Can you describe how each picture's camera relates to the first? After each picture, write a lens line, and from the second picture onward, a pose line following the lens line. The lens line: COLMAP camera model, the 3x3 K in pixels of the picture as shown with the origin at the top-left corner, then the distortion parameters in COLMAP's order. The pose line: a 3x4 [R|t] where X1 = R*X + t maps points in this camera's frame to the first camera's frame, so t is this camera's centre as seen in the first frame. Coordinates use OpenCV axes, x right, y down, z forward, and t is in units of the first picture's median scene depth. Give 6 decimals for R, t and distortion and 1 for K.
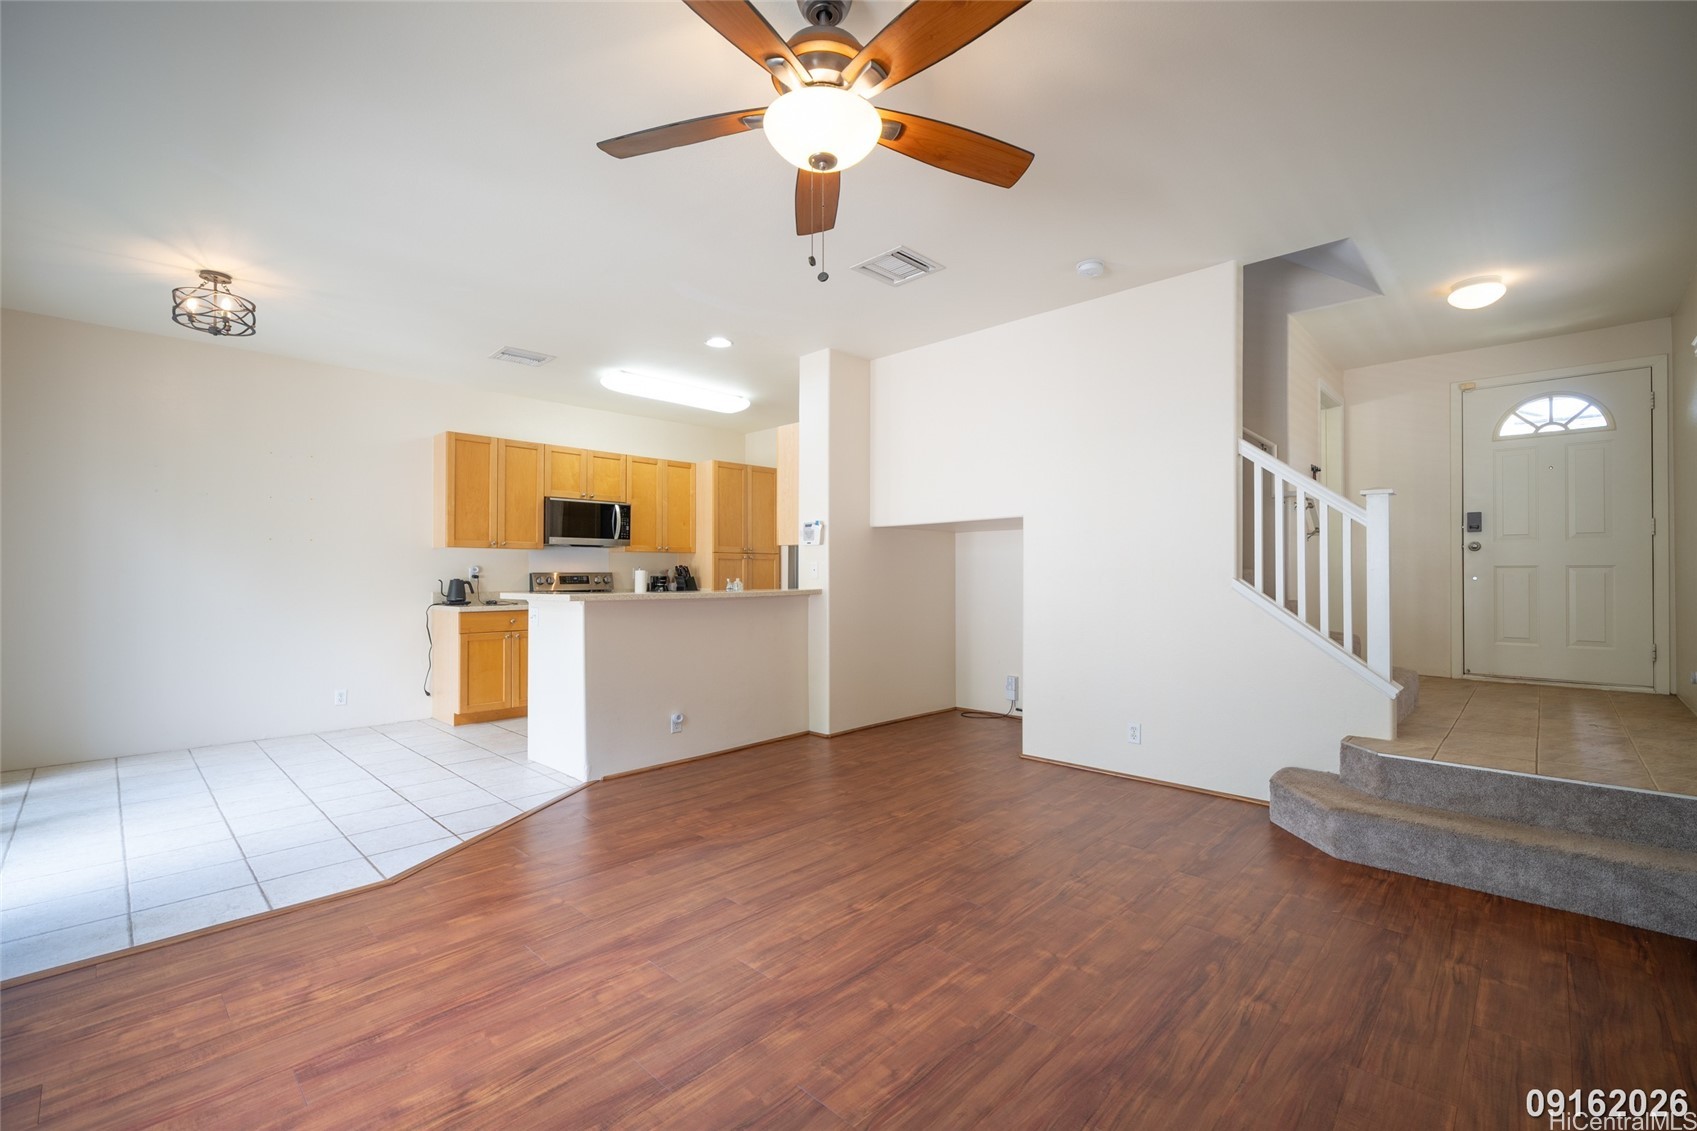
lens RADIAL K [[726.0, 0, 857.0], [0, 726.0, 564.3], [0, 0, 1]] dist [-0.000029, 0.000349]
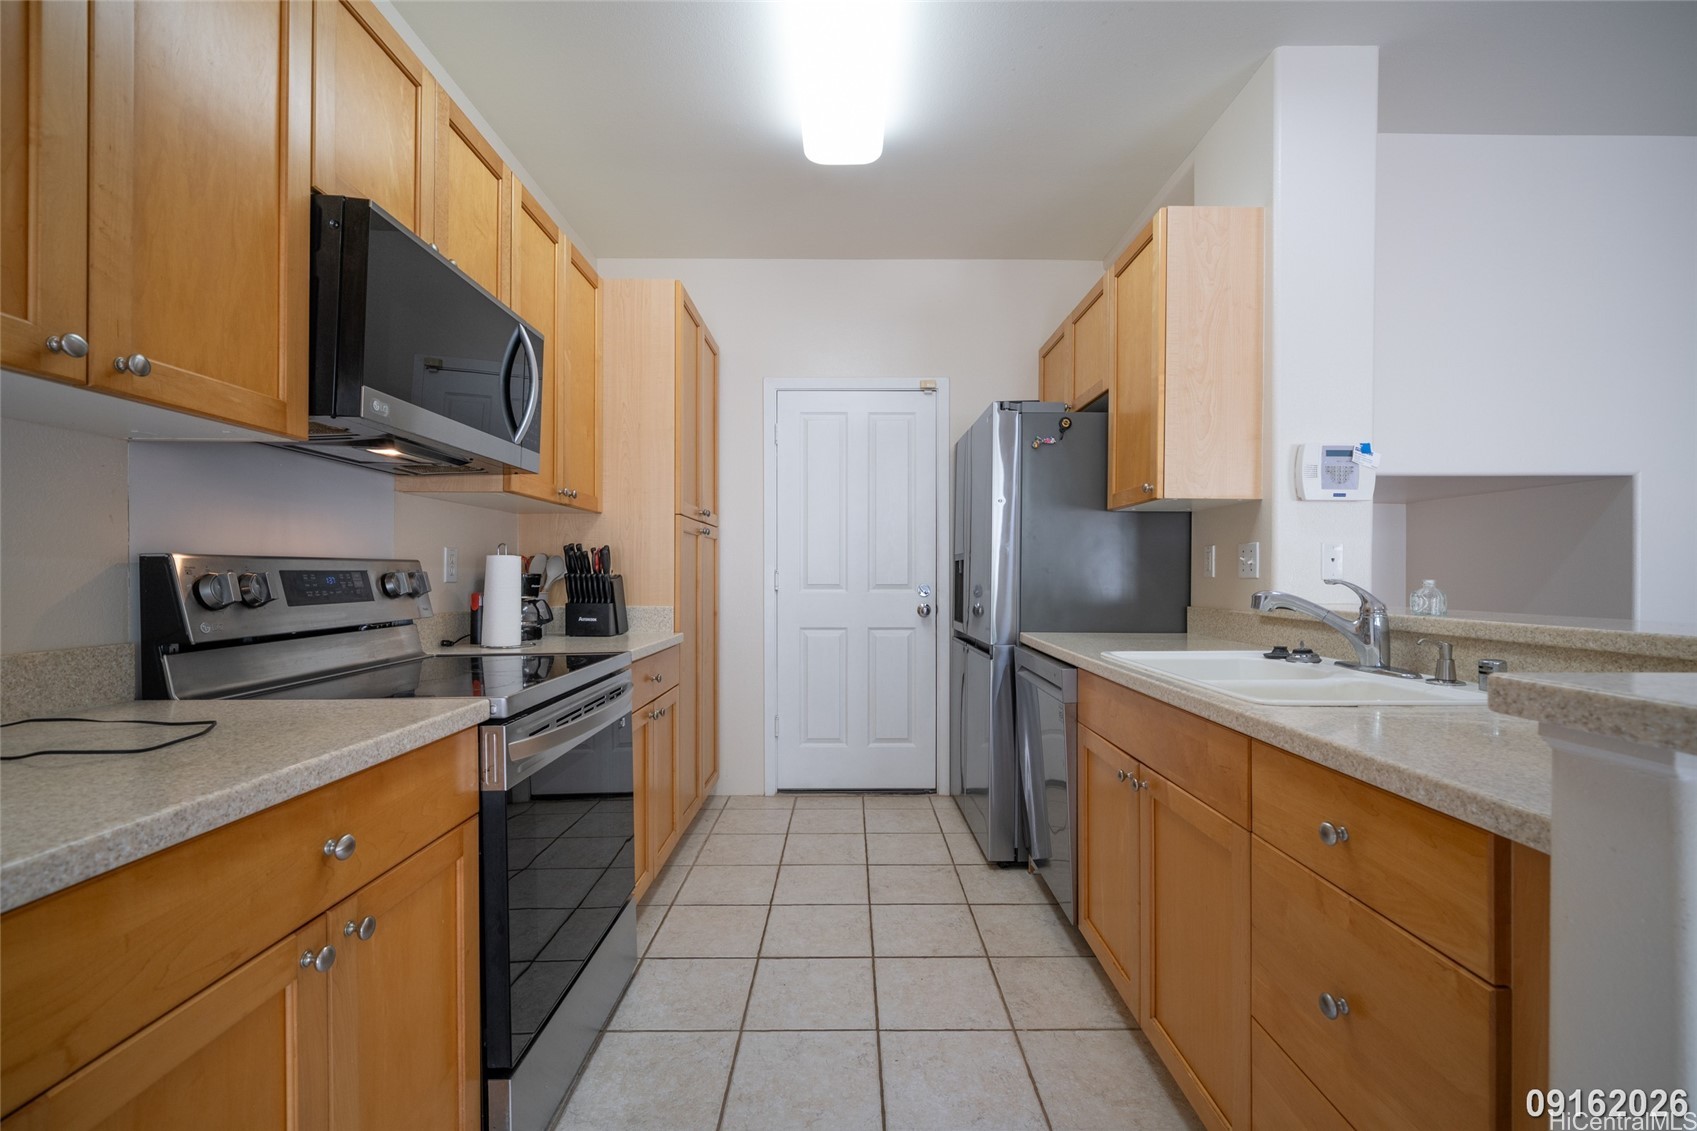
lens RADIAL K [[726.0, 0, 852.8], [0, 726.0, 575.4], [0, 0, 1]] dist [-0.000029, 0.000349]
pose [[0.716999, 0.001449, 0.697073, -1.036971], [-0.012646, 0.999860, 0.010929, 0.029773], [-0.696960, -0.016651, 0.716917, 1.654784]]
